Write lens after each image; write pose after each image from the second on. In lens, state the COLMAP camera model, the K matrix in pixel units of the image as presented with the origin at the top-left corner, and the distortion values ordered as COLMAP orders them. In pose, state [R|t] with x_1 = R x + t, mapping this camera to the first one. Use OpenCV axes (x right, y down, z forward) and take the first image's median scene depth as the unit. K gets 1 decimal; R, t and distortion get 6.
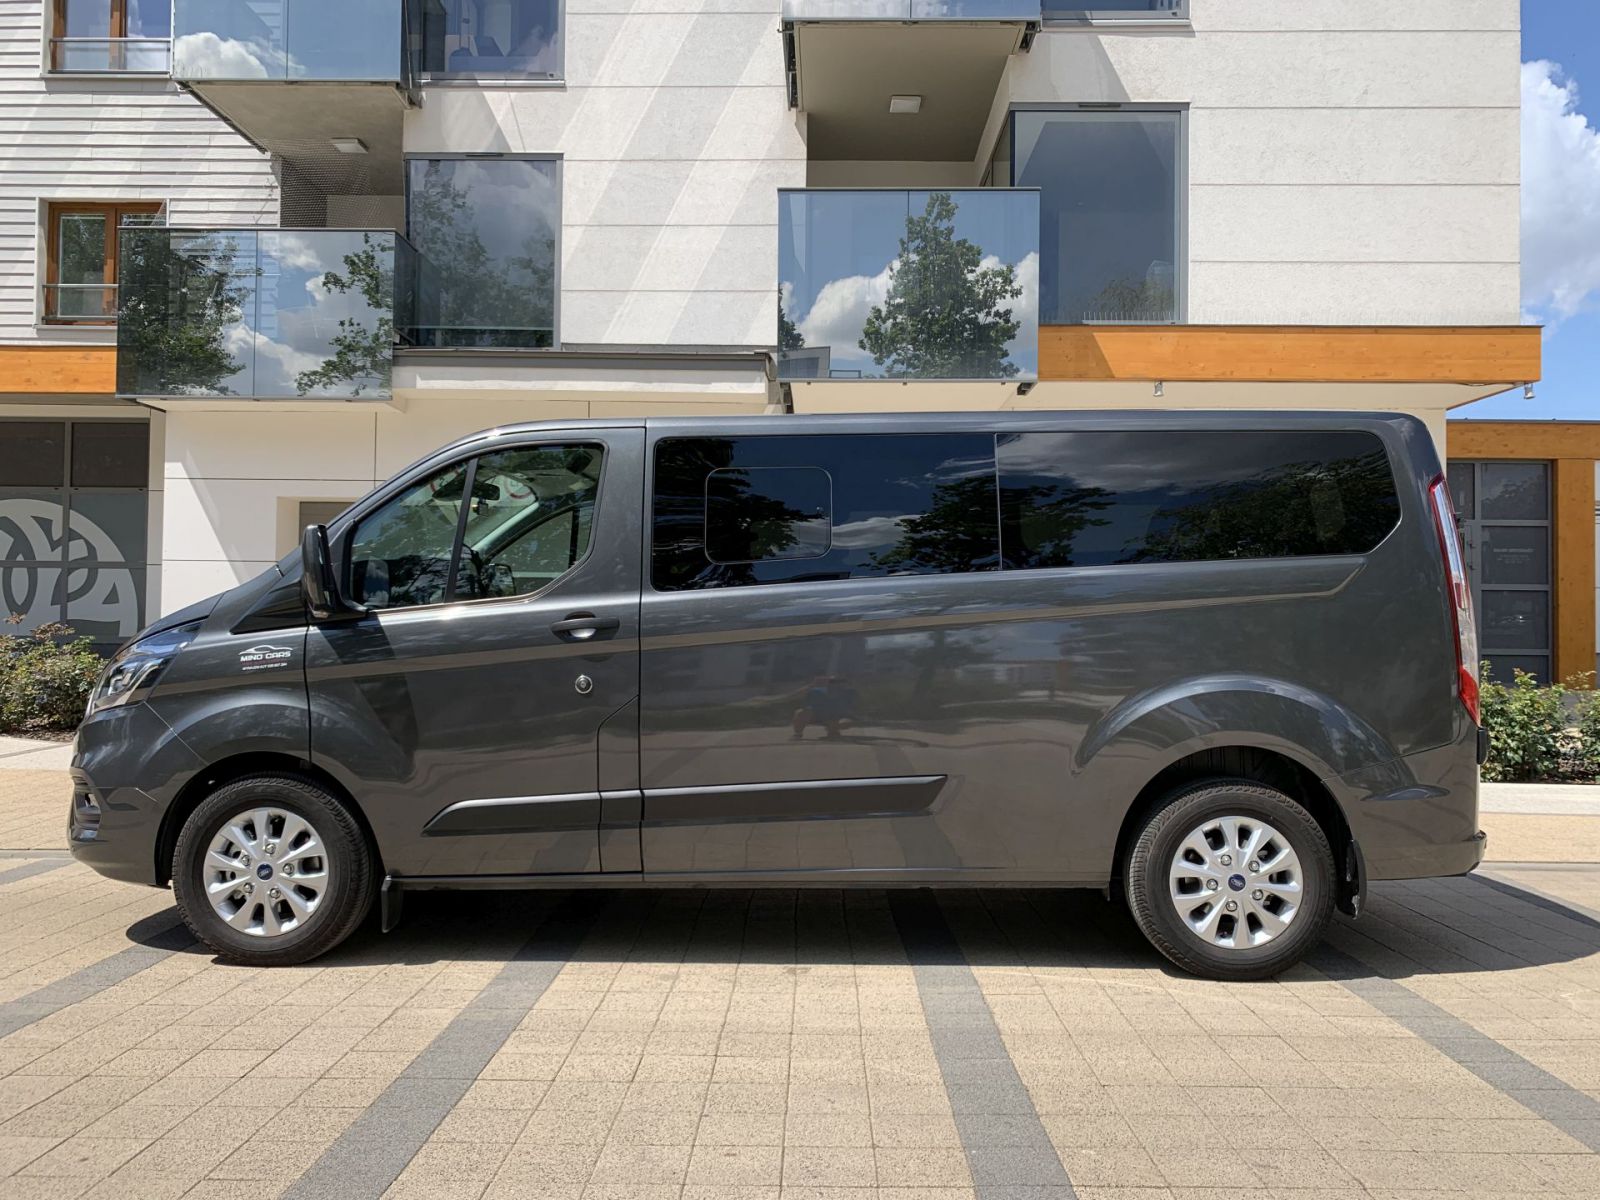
lens RADIAL K [[1214.8, 0, 799.5], [0, 1214.8, 602.7], [0, 0, 1]] dist [0.004544, 0.001826]
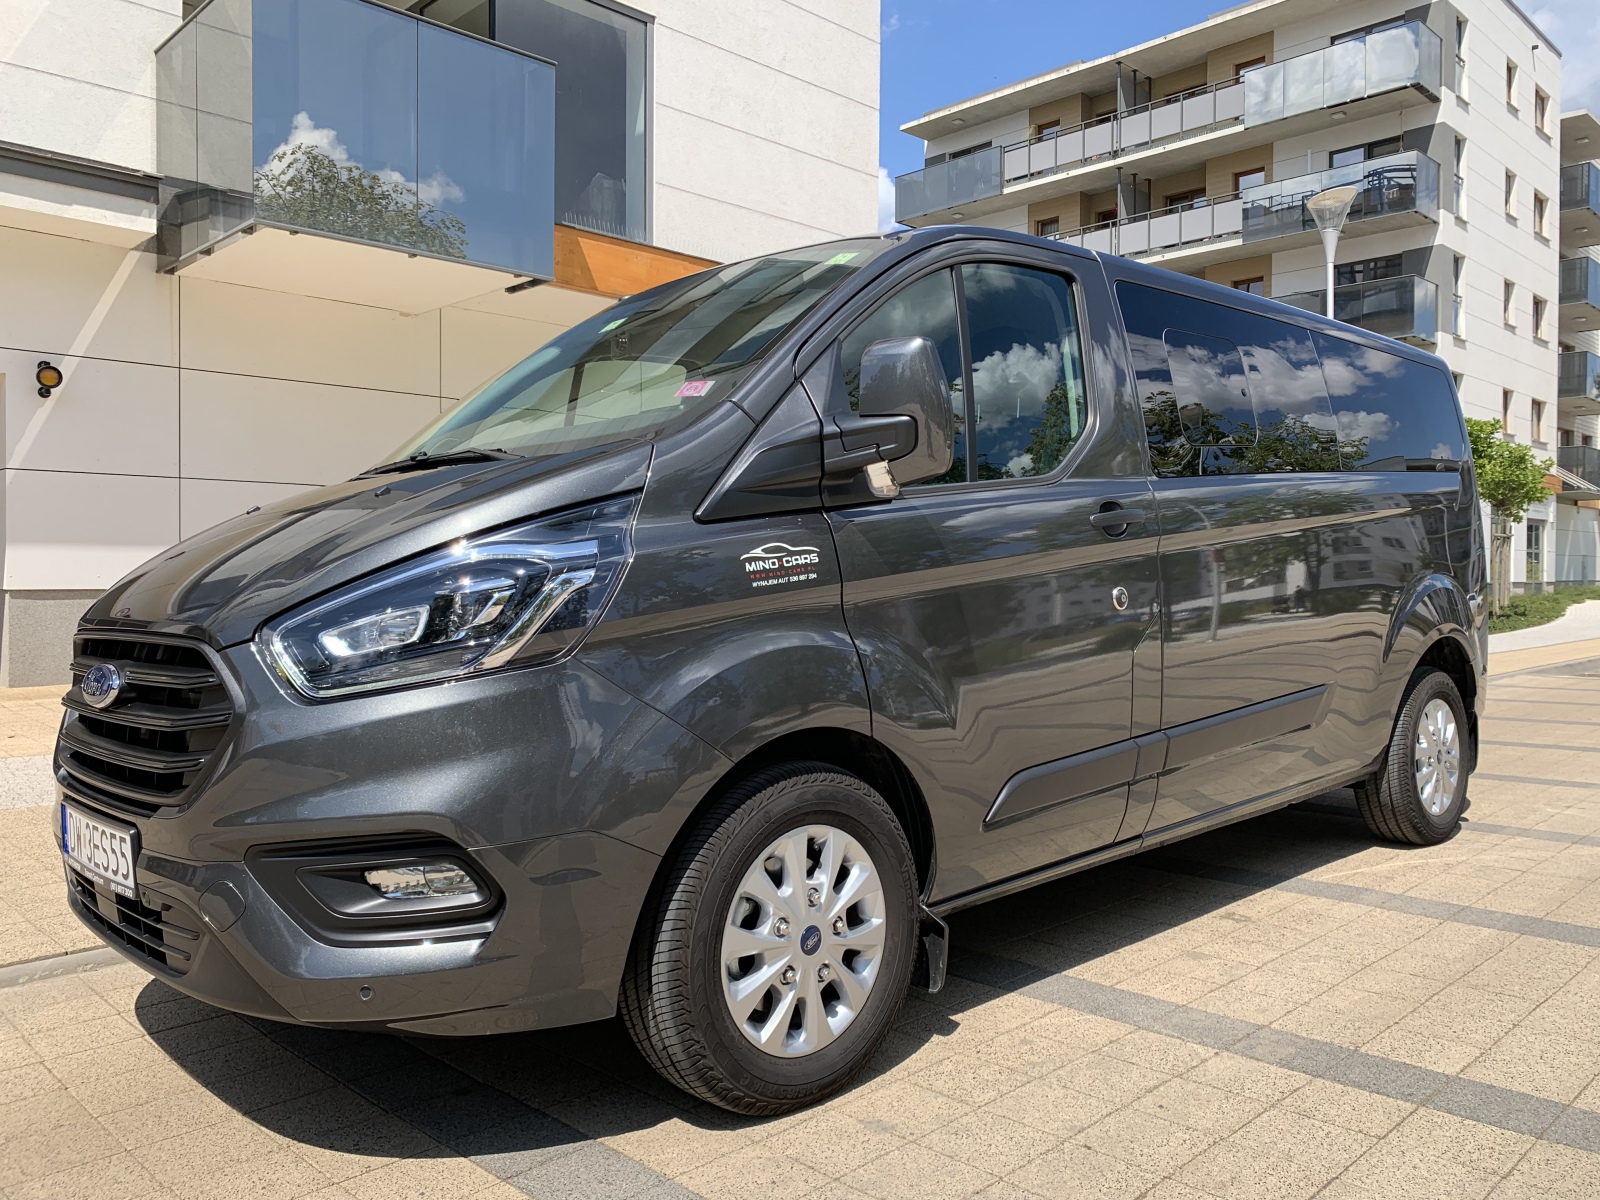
lens RADIAL K [[1214.8, 0, 797.8], [0, 1214.8, 597.1], [0, 0, 1]] dist [0.004544, 0.001826]
pose [[0.703442, -0.022142, 0.710408, -0.839996], [-0.008404, 0.999186, 0.039464, 0.038357], [-0.710703, -0.033731, 0.702683, 0.608012]]
